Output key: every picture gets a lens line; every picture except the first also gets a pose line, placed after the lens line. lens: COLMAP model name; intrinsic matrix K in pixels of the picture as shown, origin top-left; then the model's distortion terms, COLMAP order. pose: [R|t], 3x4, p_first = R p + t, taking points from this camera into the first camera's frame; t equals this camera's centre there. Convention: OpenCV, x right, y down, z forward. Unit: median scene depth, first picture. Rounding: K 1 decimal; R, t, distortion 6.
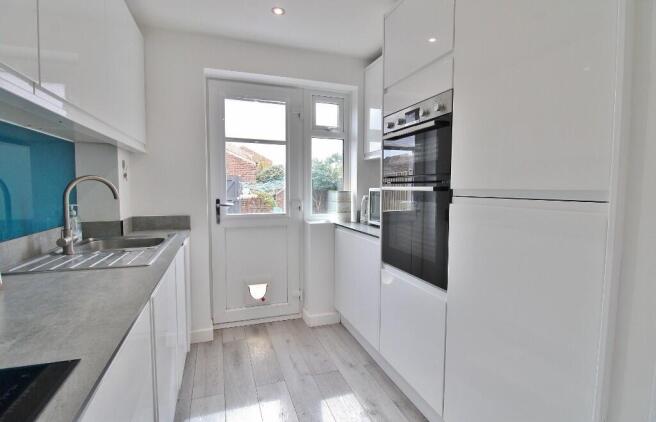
lens RADIAL K [[312.0, 0, 328.2], [0, 312.0, 210.0], [0, 0, 1]] dist [-0.005292, -0.001530]
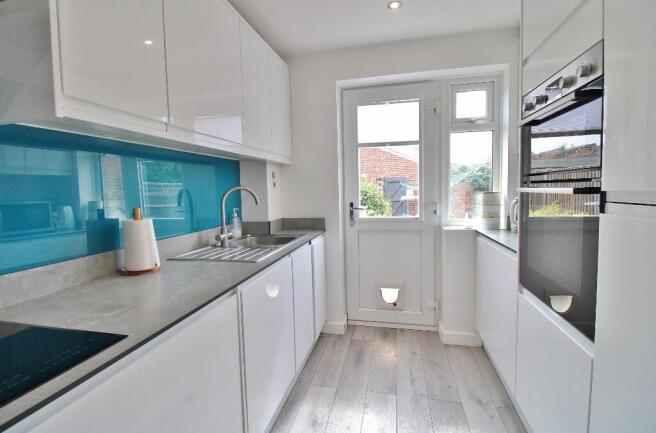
lens RADIAL K [[306.0, 0, 327.7], [0, 306.0, 212.6], [0, 0, 1]] dist [-0.002894, -0.007067]
pose [[0.848332, 0.013249, -0.529299, 0.141790], [-0.008340, 0.999897, 0.011662, -0.014259], [0.529399, -0.005478, 0.848355, 0.085679]]
